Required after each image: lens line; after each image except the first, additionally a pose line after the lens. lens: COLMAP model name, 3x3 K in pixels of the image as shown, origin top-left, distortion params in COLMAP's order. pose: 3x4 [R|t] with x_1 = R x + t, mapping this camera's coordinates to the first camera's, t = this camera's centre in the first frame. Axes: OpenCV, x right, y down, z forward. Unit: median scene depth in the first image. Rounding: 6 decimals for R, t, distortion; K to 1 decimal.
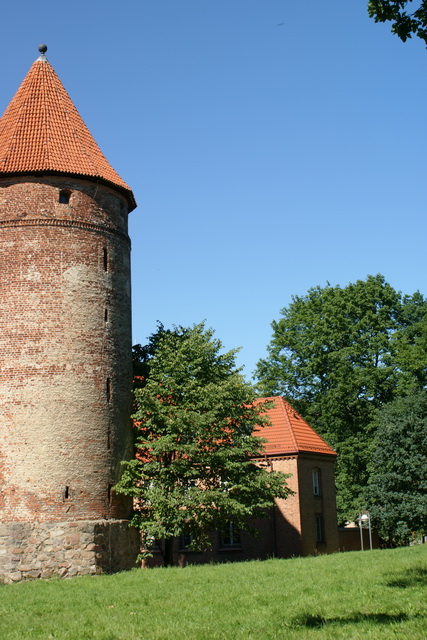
lens RADIAL K [[961.5, 0, 215.1], [0, 961.5, 316.2], [0, 0, 1]] dist [-0.066850, 0.000000]
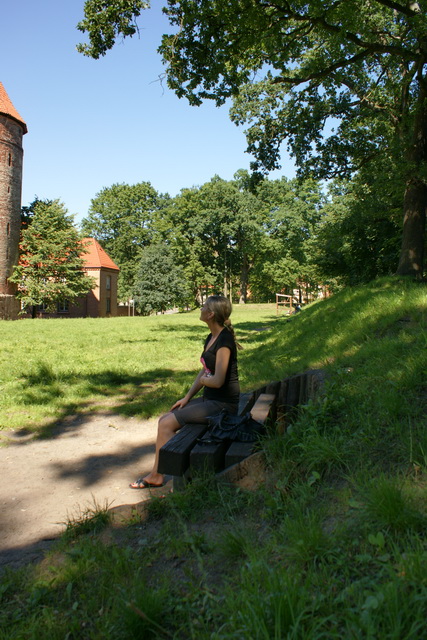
lens RADIAL K [[501.0, 0, 213.6], [0, 501.0, 319.8], [0, 0, 1]] dist [-0.006130, -0.001423]
pose [[0.946103, 0.046560, 0.320502, -0.033621], [-0.122609, 0.967446, 0.221392, -0.020652], [-0.299761, -0.248756, 0.921012, -0.102779]]
